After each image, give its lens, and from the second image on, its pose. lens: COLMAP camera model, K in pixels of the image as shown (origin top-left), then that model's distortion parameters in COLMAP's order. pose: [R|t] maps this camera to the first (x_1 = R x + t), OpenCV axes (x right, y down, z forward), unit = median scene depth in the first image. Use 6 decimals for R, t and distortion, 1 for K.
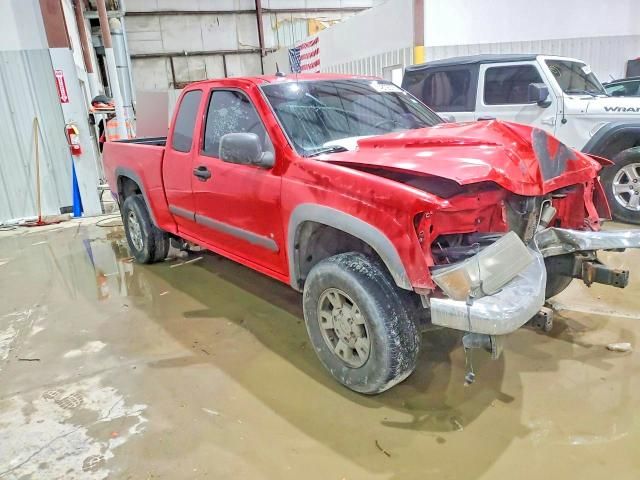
lens RADIAL K [[504.7, 0, 320.0], [0, 504.7, 240.0], [0, 0, 1]] dist [0.065148, 0.006794]
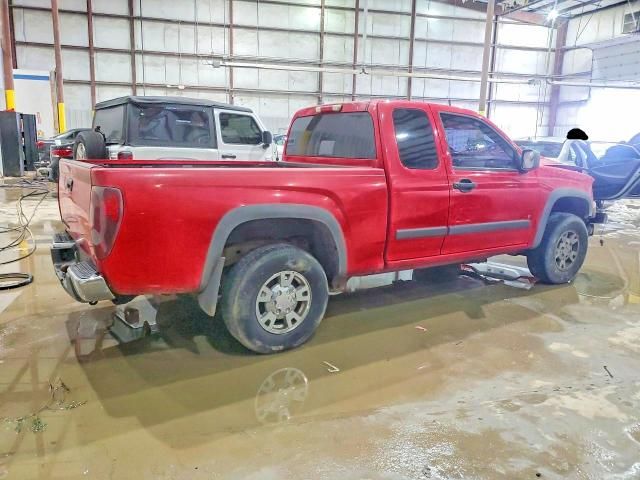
lens RADIAL K [[504.7, 0, 320.0], [0, 504.7, 240.0], [0, 0, 1]] dist [0.065148, 0.006794]
pose [[0.043493, -0.120730, 0.991732, -0.895018], [0.242878, 0.964168, 0.106723, -0.136971], [-0.969081, 0.236229, 0.071257, 0.829081]]
